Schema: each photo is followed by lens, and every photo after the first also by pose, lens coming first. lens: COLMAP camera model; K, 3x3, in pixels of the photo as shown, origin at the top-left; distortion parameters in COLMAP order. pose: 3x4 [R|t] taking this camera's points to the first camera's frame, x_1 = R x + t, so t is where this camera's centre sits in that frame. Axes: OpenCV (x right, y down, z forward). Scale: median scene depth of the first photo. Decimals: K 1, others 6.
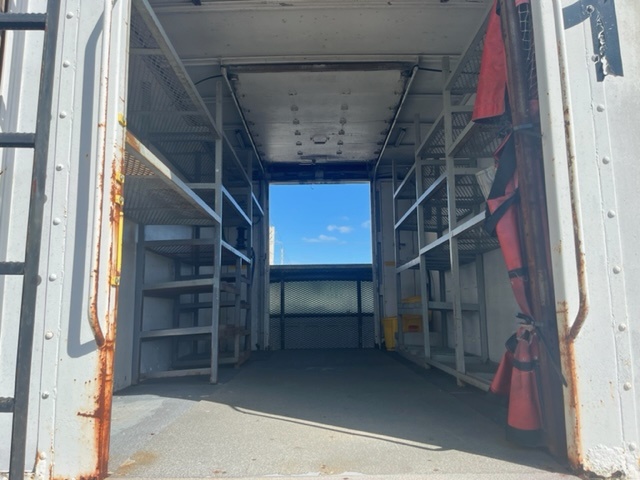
lens RADIAL K [[486.9, 0, 321.3], [0, 486.9, 241.5], [0, 0, 1]] dist [0.002632, -0.006188]
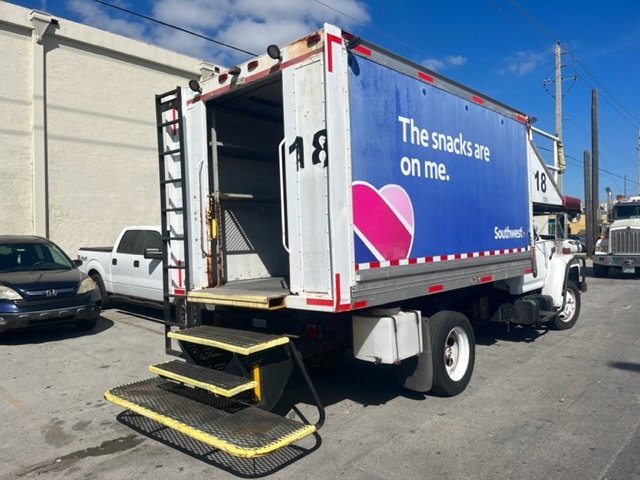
lens RADIAL K [[486.9, 0, 321.3], [0, 486.9, 241.5], [0, 0, 1]] dist [0.002632, -0.006188]
pose [[0.739375, -0.015006, -0.673127, 2.705497], [0.124181, 0.985639, 0.114431, -0.226066], [0.661743, -0.168197, 0.730620, -1.182261]]
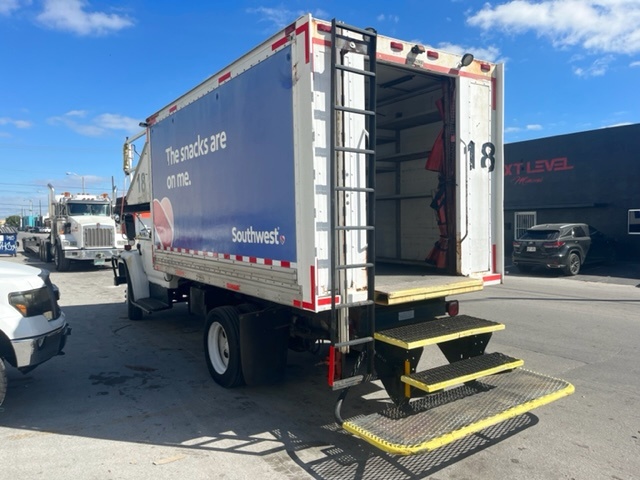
lens RADIAL K [[486.9, 0, 321.3], [0, 486.9, 241.5], [0, 0, 1]] dist [0.002632, -0.006188]
pose [[0.829532, -0.033442, 0.557457, -2.320080], [-0.069778, 0.984176, 0.162875, -0.321221], [-0.554083, -0.174008, 0.814072, -1.372356]]
